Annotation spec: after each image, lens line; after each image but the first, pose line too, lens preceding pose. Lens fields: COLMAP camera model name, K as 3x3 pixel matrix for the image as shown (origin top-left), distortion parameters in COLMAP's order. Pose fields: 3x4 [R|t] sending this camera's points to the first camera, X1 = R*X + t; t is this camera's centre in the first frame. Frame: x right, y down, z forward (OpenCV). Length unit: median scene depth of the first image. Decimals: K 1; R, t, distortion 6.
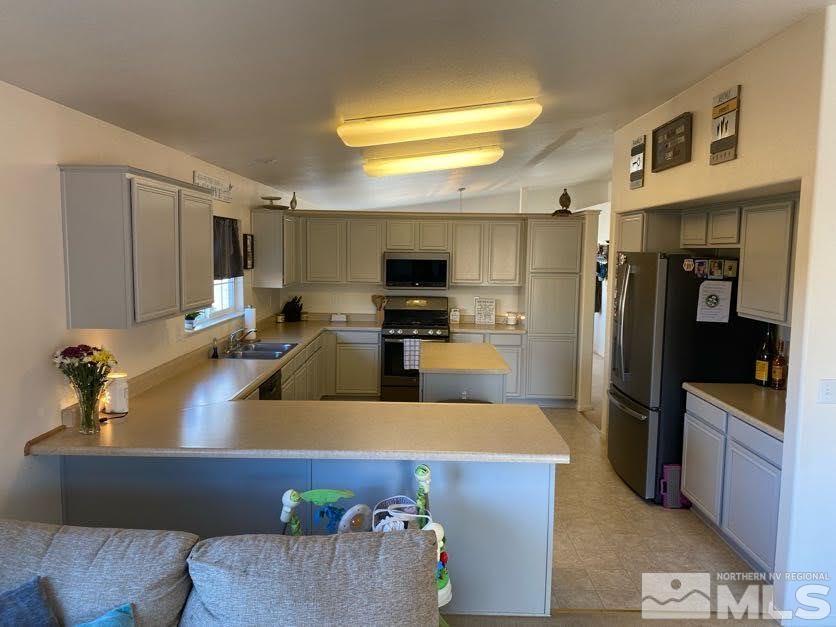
lens RADIAL K [[635.0, 0, 418.0], [0, 635.0, 313.5], [0, 0, 1]] dist [0.043138, -0.005380]
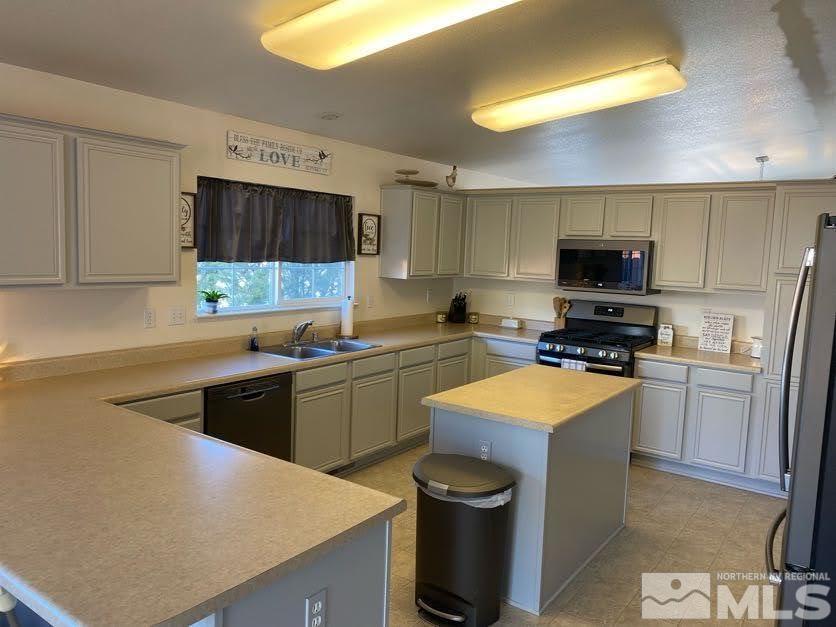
lens RADIAL K [[624.4, 0, 418.0], [0, 624.4, 313.5], [0, 0, 1]] dist [0.059082, -0.093601]
pose [[0.815497, 0.076838, -0.573638, 0.252065], [-0.084086, 0.996361, 0.013923, -0.007099], [0.572621, 0.036880, 0.818991, 0.316483]]
